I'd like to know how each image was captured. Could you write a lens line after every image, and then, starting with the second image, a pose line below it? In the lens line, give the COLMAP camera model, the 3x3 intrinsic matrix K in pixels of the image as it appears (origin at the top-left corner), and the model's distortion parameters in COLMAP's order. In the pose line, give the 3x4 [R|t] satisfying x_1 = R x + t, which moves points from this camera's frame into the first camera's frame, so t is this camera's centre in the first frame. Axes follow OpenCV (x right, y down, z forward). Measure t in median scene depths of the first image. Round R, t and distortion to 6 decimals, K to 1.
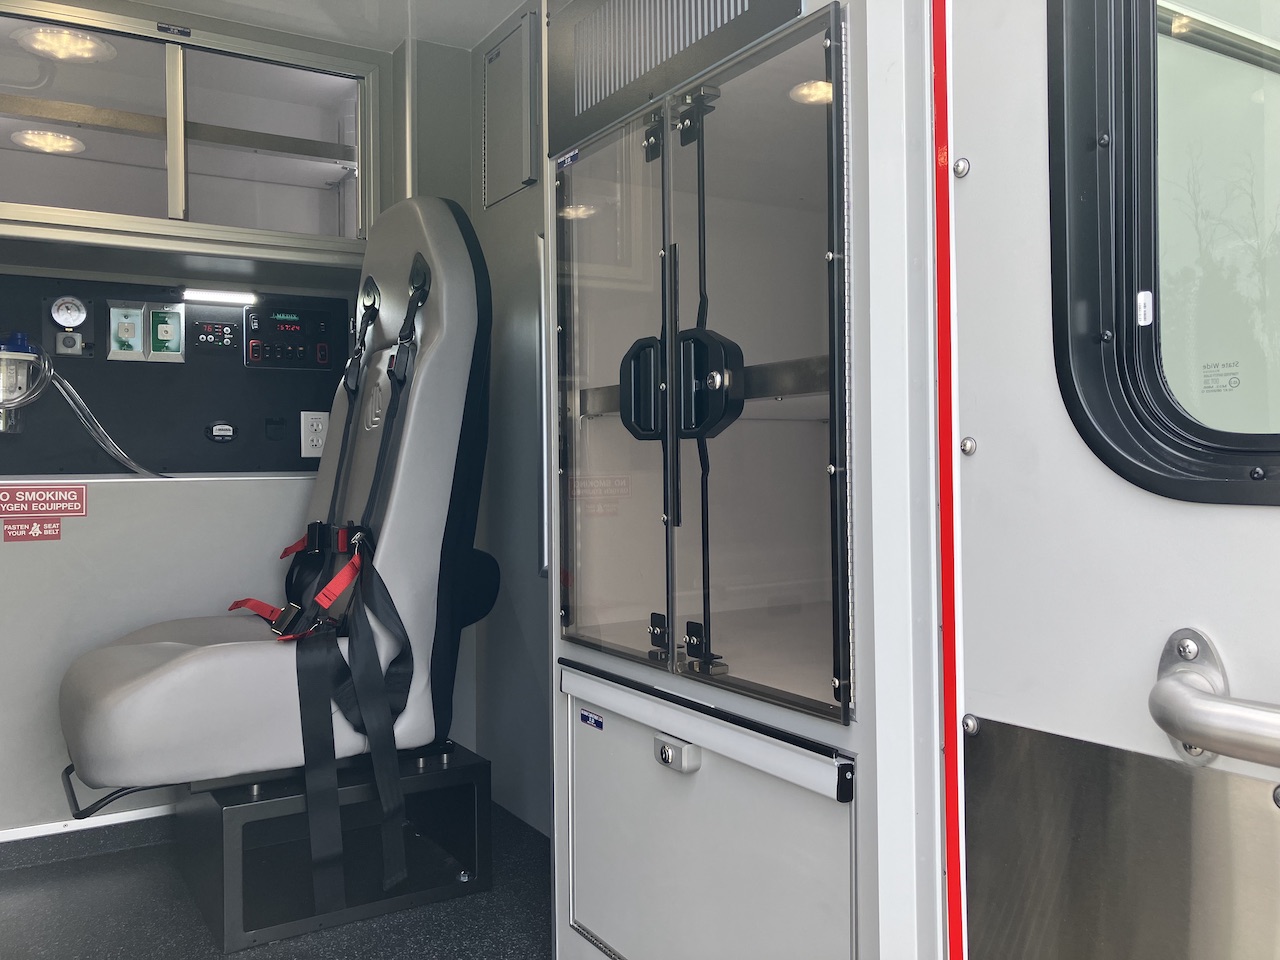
lens RADIAL K [[1047.9, 0, 645.0], [0, 1047.9, 479.2], [0, 0, 1]] dist [0.052563, -0.054154]
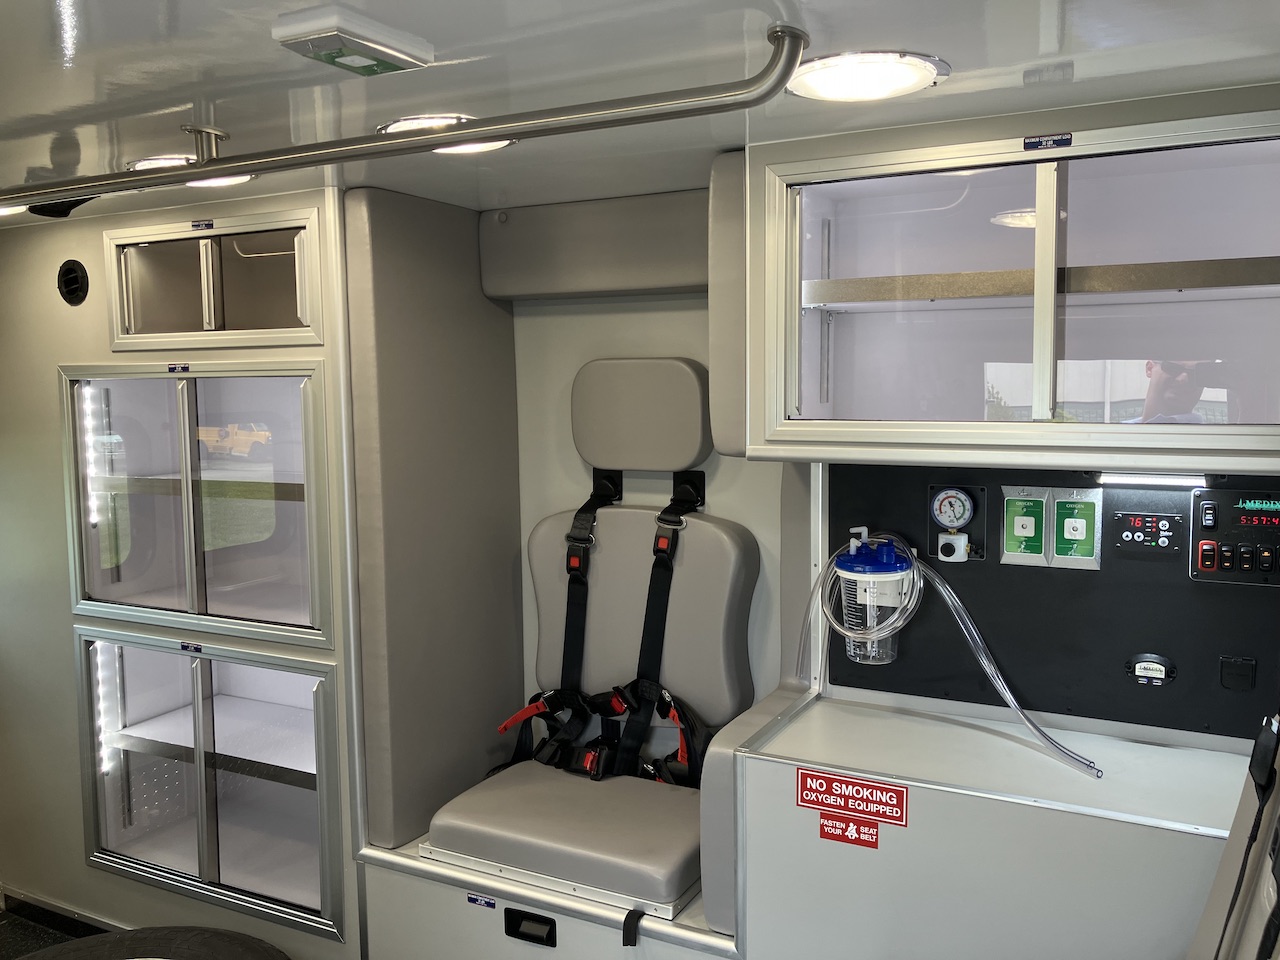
lens RADIAL K [[1047.9, 0, 639.3], [0, 1047.9, 482.1], [0, 0, 1]] dist [0.052563, -0.054154]
pose [[0.506229, 0.087986, -0.857899, 0.014868], [0.012693, 0.993914, 0.109426, -0.267823], [0.862306, -0.066284, 0.502031, 0.401494]]
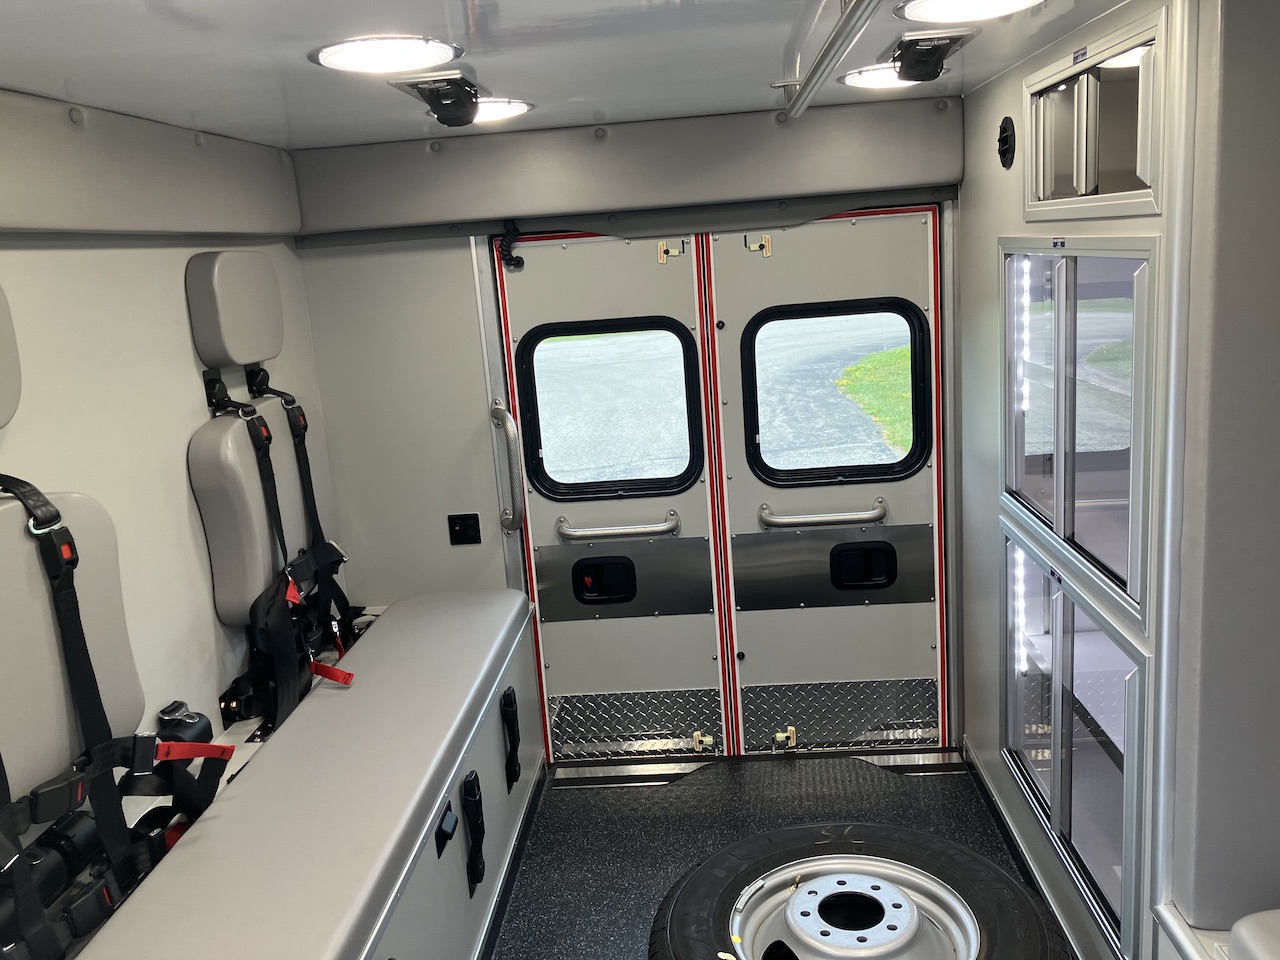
lens RADIAL K [[1047.9, 0, 637.6], [0, 1047.9, 474.6], [0, 0, 1]] dist [0.052563, -0.054154]
pose [[-0.582428, 0.226606, -0.780658, -0.193023], [0.086538, 0.972186, 0.217639, -0.301525], [0.808263, 0.059203, -0.585838, 0.739496]]
